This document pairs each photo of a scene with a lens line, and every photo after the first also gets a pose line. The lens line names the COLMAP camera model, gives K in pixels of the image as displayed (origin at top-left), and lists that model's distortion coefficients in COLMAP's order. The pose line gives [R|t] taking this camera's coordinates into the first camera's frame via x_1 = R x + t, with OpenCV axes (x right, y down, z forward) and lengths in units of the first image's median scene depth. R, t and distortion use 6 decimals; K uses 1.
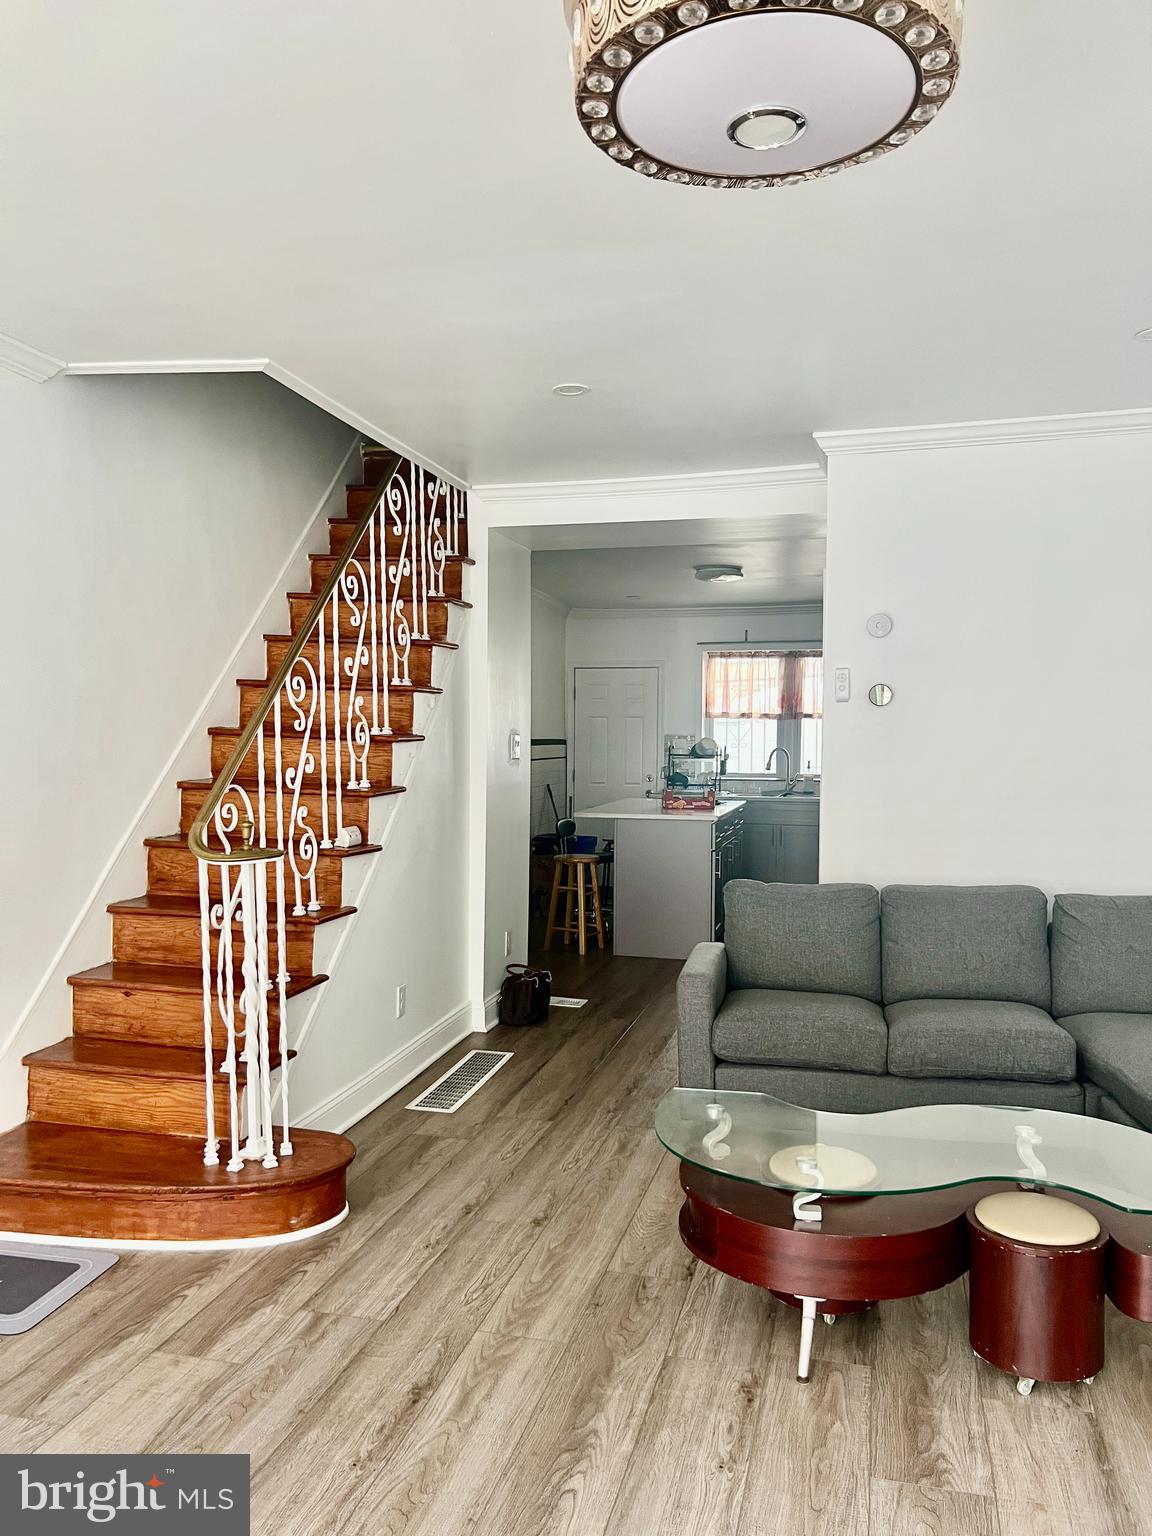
lens RADIAL K [[1158.9, 0, 579.3], [0, 1158.9, 750.1], [0, 0, 1]] dist [0.005042, 0.004746]
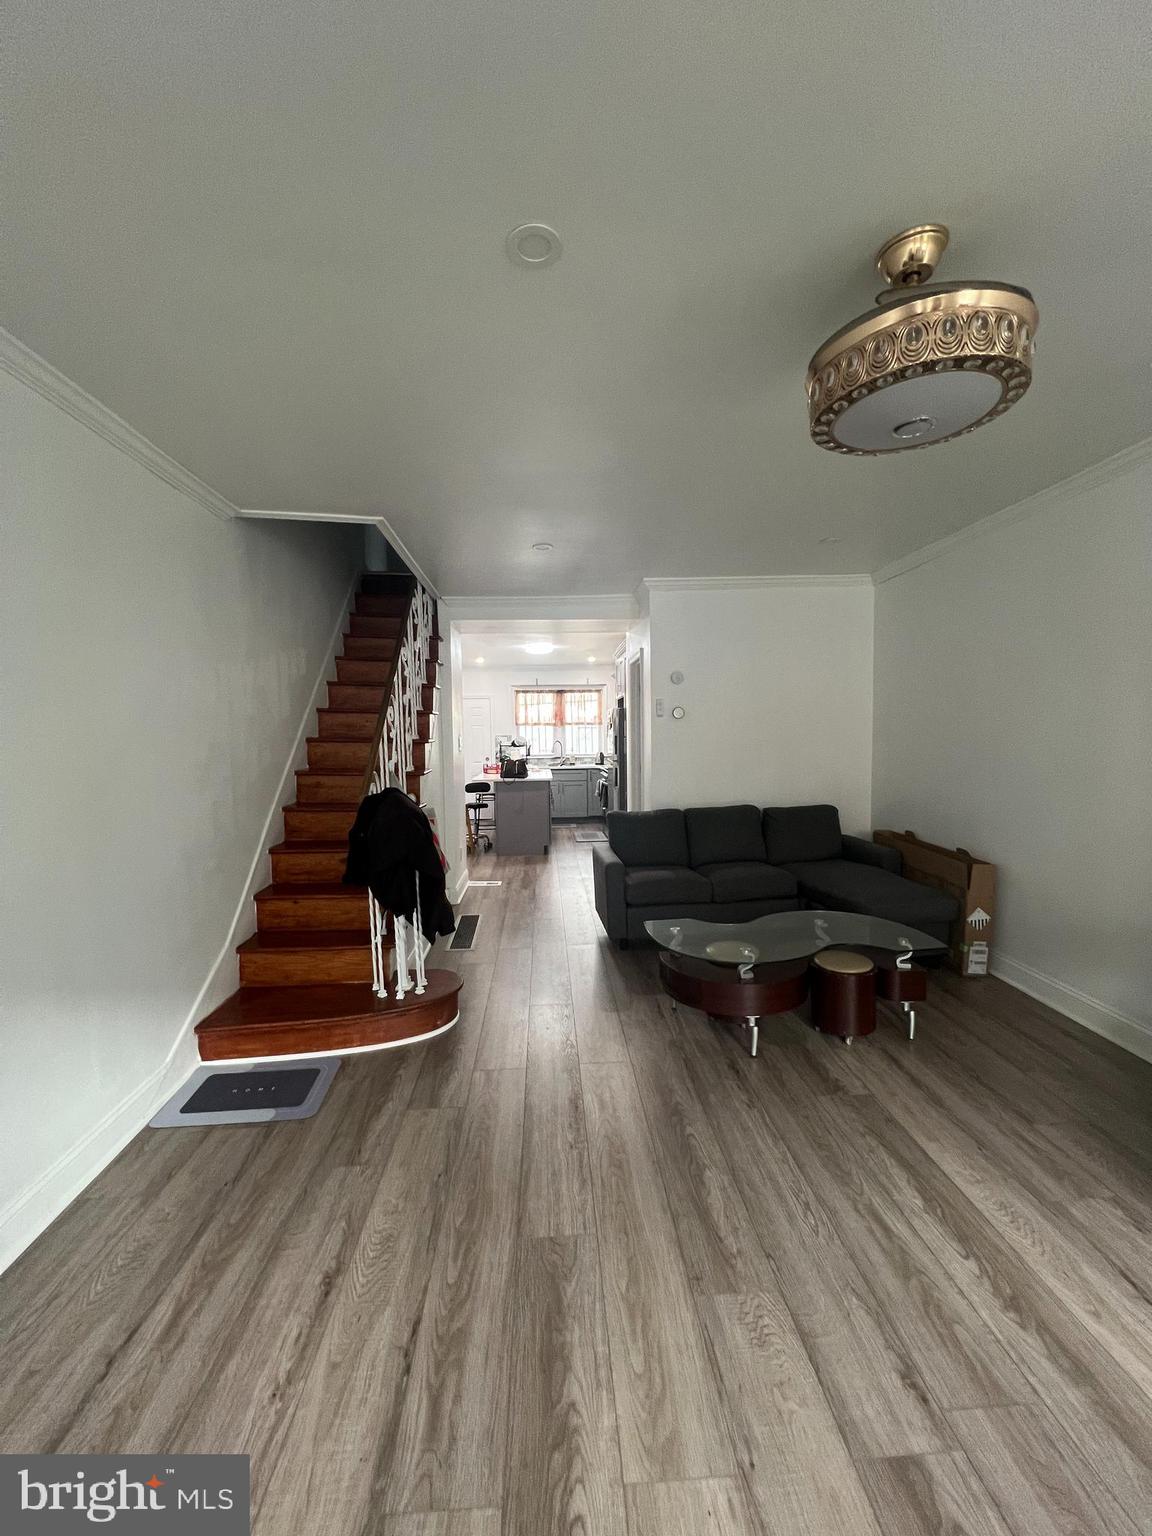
lens RADIAL K [[612.6, 0, 576.0], [0, 612.6, 768.0], [0, 0, 1]] dist [-0.002870, 0.000339]
pose [[0.954799, -0.040540, 0.294473, -0.278037], [0.028432, 0.998569, 0.045285, -0.005966], [-0.295888, -0.034865, 0.954586, 0.077057]]
